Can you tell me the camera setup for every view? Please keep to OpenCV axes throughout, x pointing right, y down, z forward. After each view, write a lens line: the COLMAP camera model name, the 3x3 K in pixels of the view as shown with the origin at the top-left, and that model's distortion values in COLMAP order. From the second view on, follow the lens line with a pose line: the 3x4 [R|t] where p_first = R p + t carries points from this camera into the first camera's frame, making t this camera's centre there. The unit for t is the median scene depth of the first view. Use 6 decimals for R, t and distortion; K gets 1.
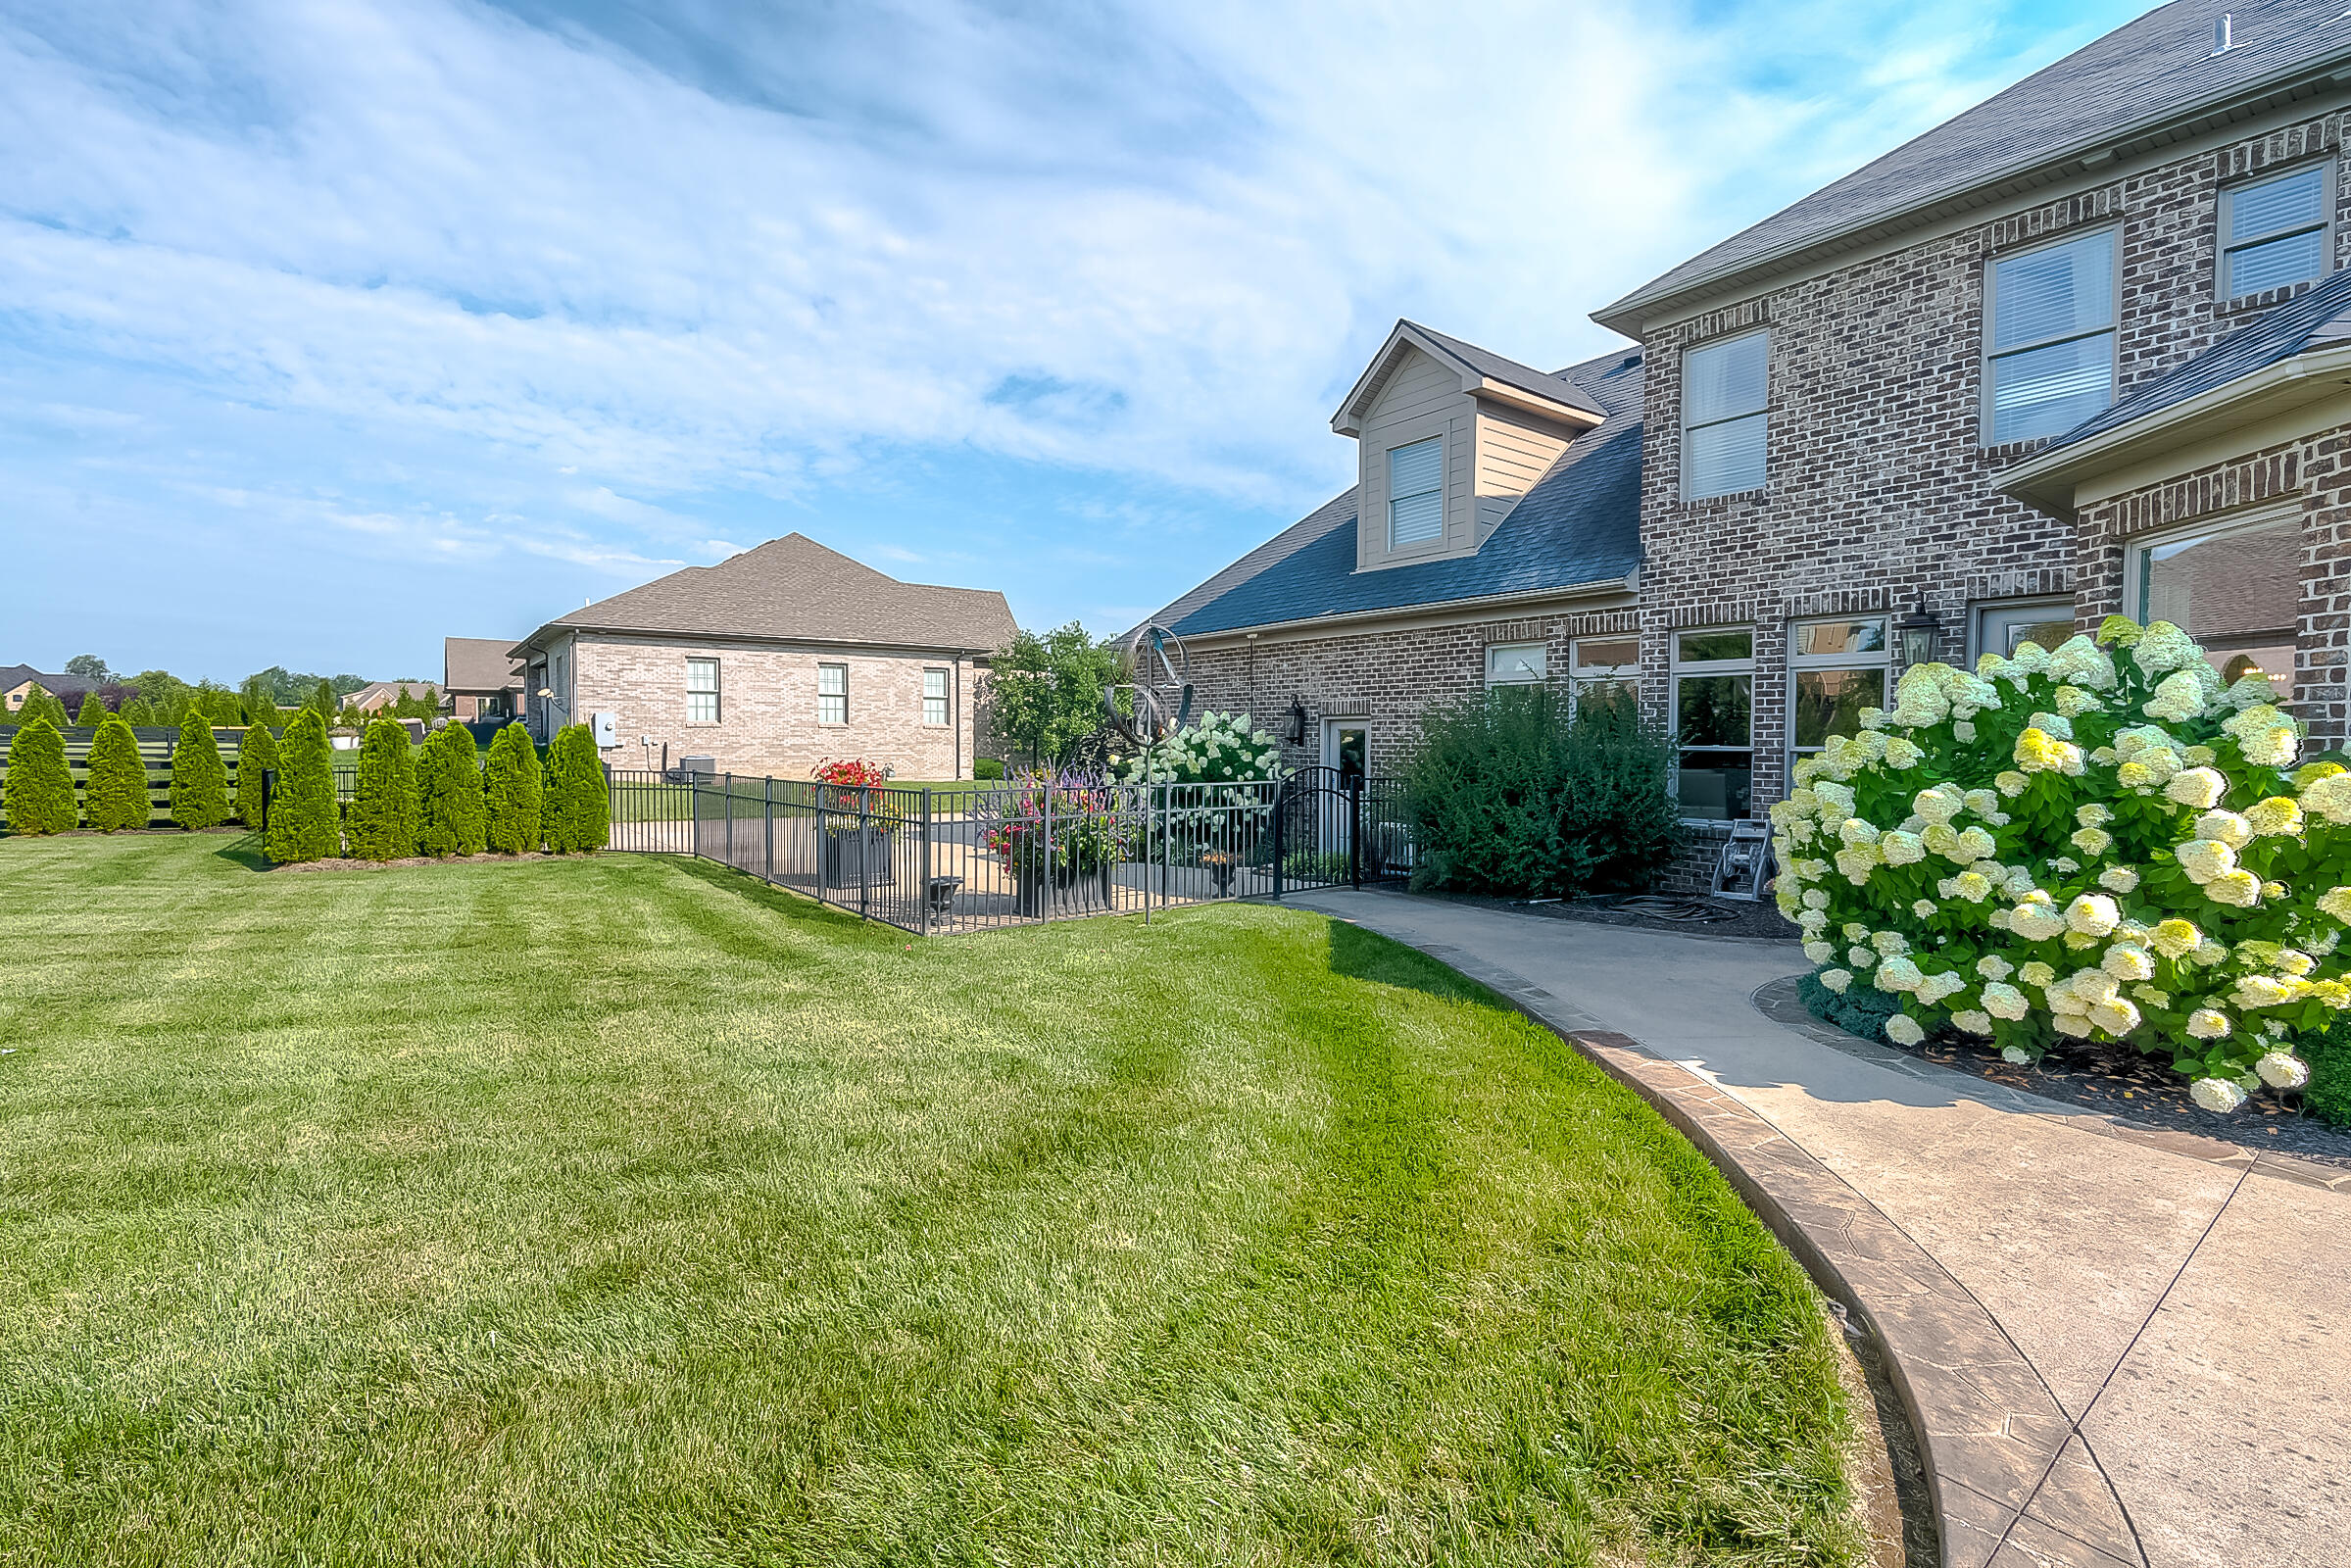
lens RADIAL K [[1015.5, 0, 1165.9], [0, 1015.5, 769.2], [0, 0, 1]] dist [-0.000050, -0.000314]
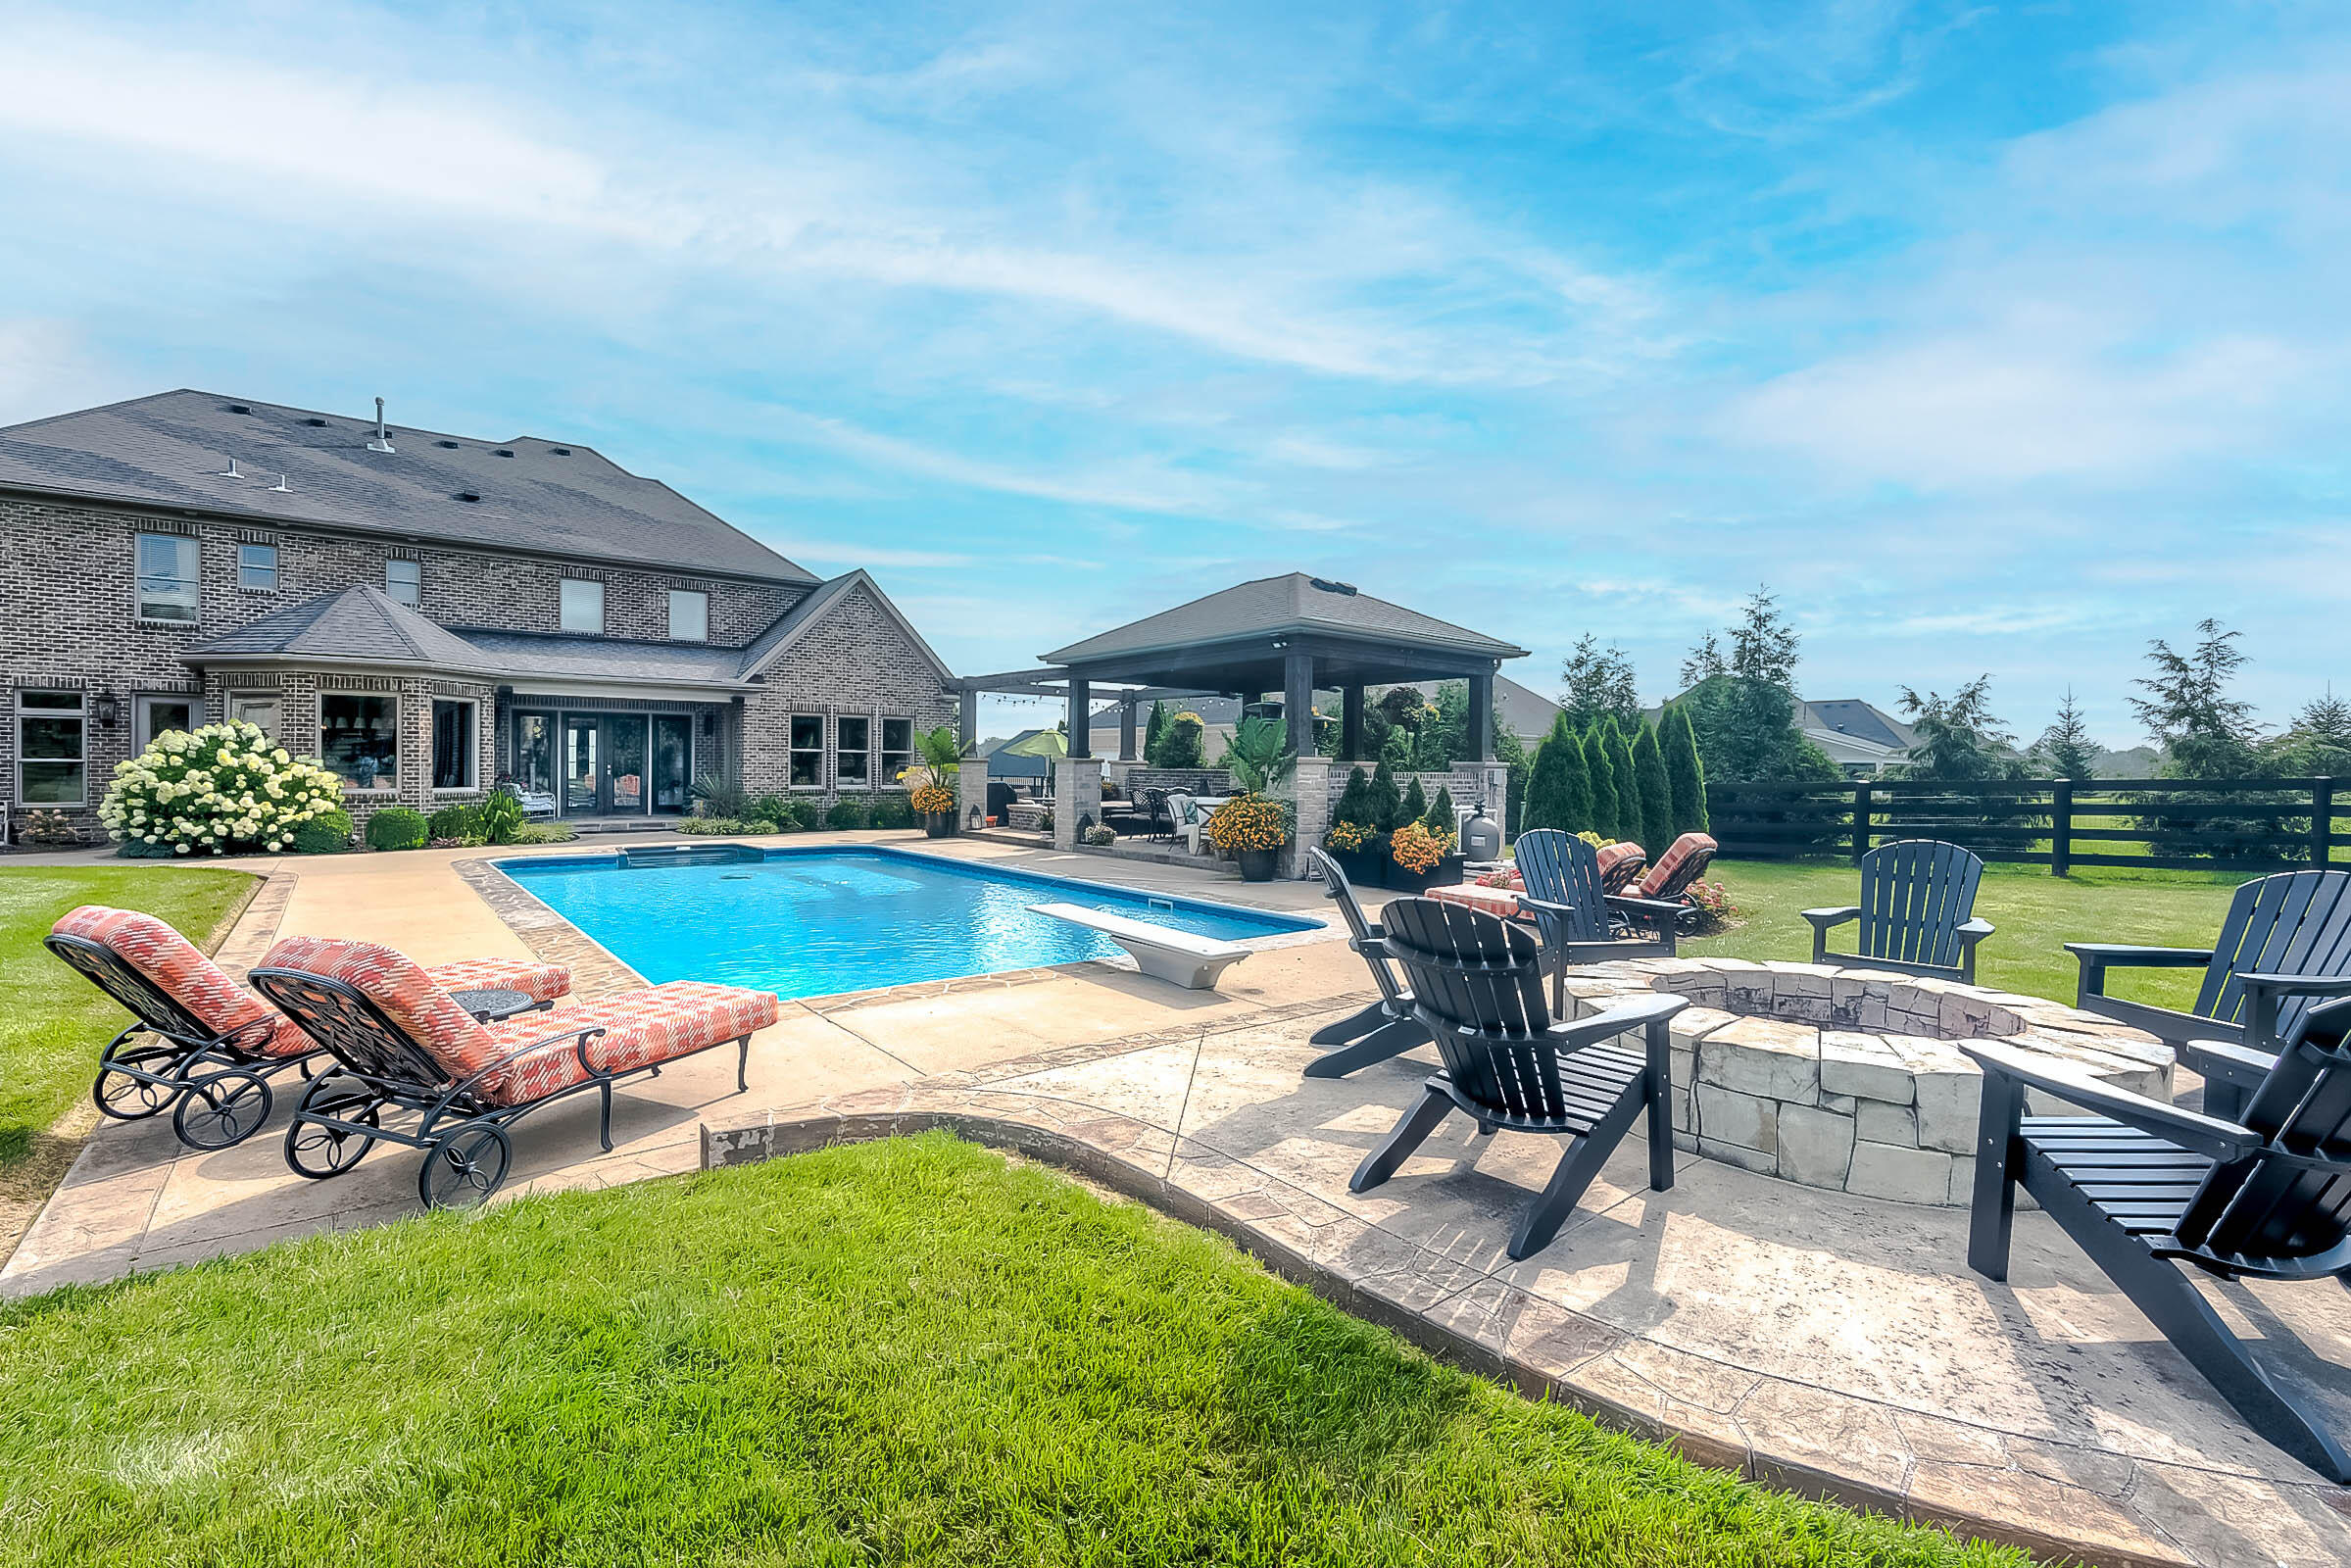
lens RADIAL K [[1015.5, 0, 1165.9], [0, 1015.5, 769.2], [0, 0, 1]] dist [-0.000050, -0.000314]
pose [[-0.050011, 0.001156, 0.998748, -2.784743], [0.028395, 0.999597, 0.000265, 0.105507], [-0.998345, 0.028373, -0.050023, -2.053405]]
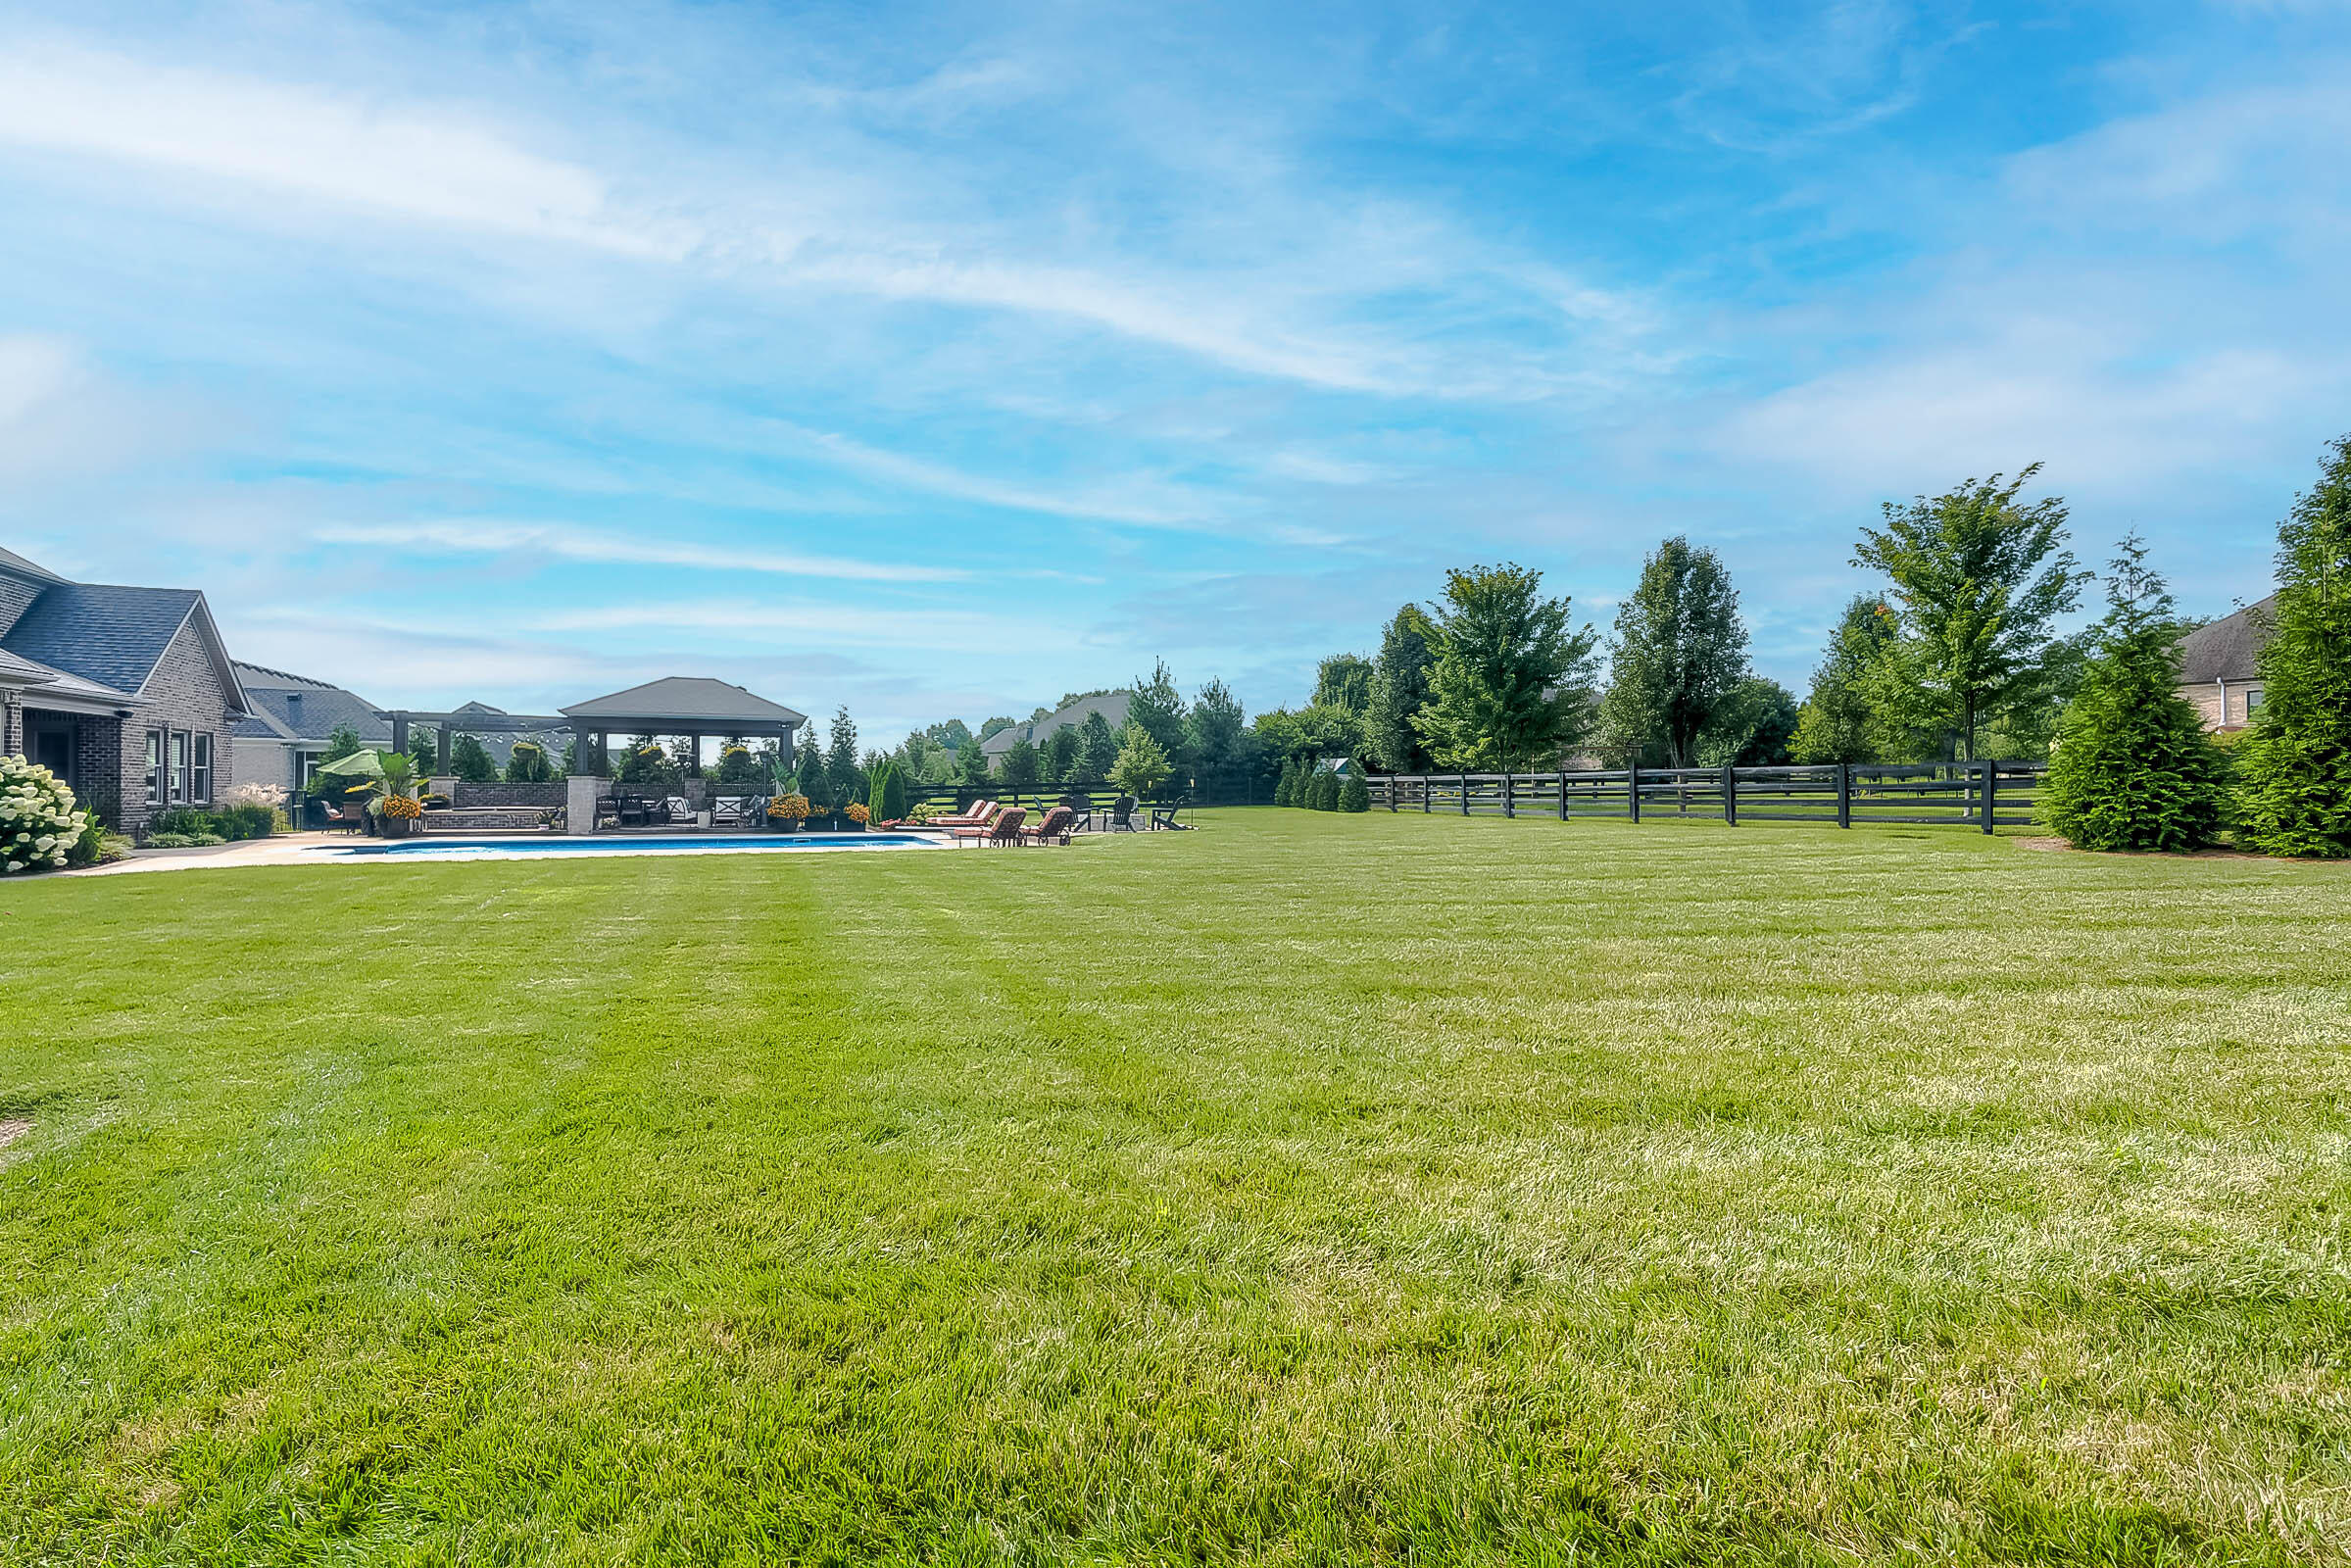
lens RADIAL K [[1048.5, 0, 1175.5], [0, 1048.5, 784.0], [0, 0, 1]] dist [-0.000698, -0.000023]
pose [[-0.969712, 0.002307, 0.244239, -3.825682], [0.010565, 0.999416, 0.032507, -0.058643], [-0.244022, 0.034103, -0.969170, 3.247908]]
